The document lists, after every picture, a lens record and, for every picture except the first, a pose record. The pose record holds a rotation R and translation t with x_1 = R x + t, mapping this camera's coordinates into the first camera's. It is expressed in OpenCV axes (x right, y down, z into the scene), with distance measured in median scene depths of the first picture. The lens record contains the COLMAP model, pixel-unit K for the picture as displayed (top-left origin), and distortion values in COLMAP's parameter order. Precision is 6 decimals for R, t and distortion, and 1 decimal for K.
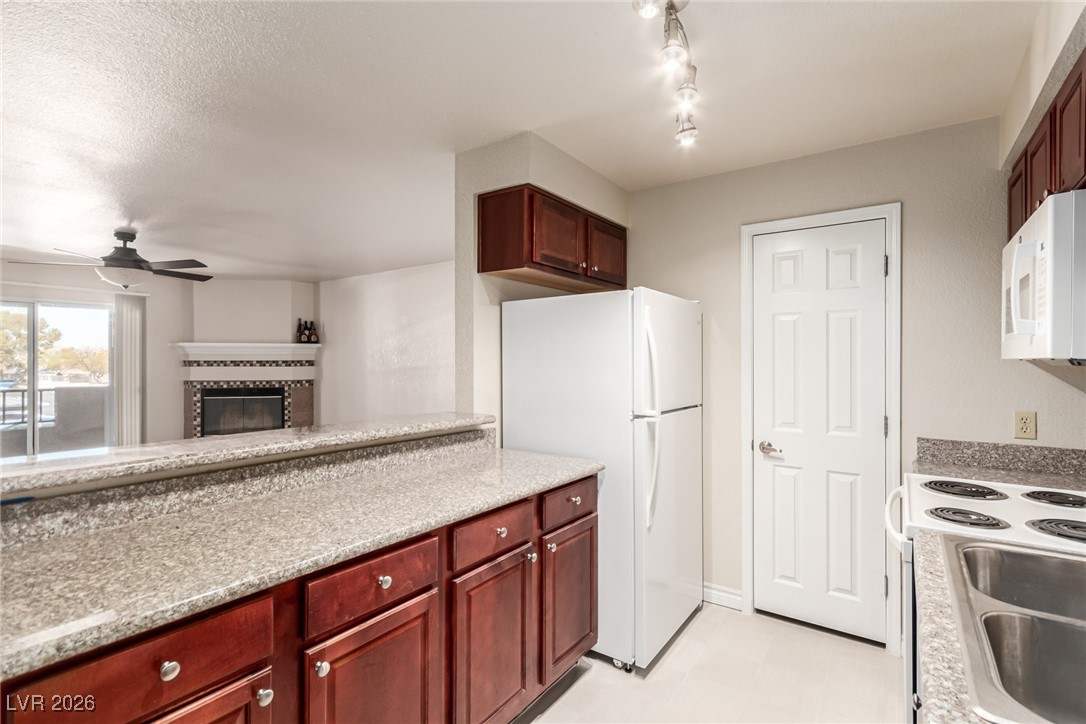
lens RADIAL K [[506.0, 0, 549.6], [0, 506.0, 359.5], [0, 0, 1]] dist [0.003162, 0.002594]
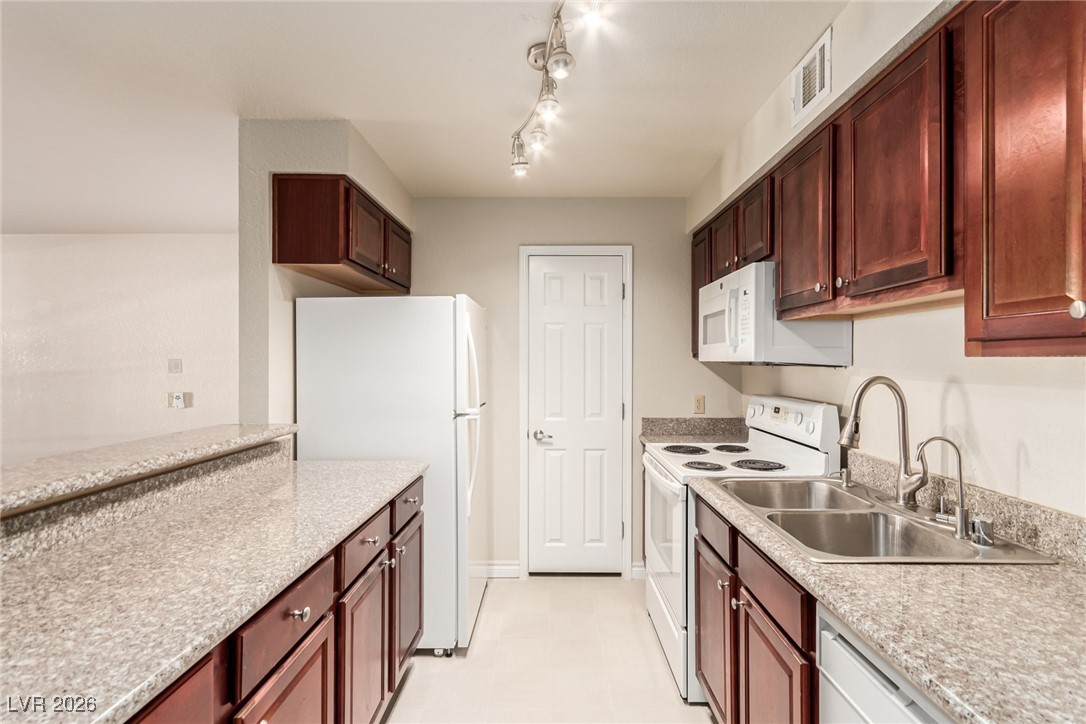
lens RADIAL K [[506.0, 0, 544.8], [0, 506.0, 359.9], [0, 0, 1]] dist [0.003162, 0.002594]
pose [[0.825915, -0.000416, 0.563795, -0.233083], [-0.000784, 0.999998, 0.001886, -0.005061], [-0.563795, -0.001999, 0.825912, 0.010909]]
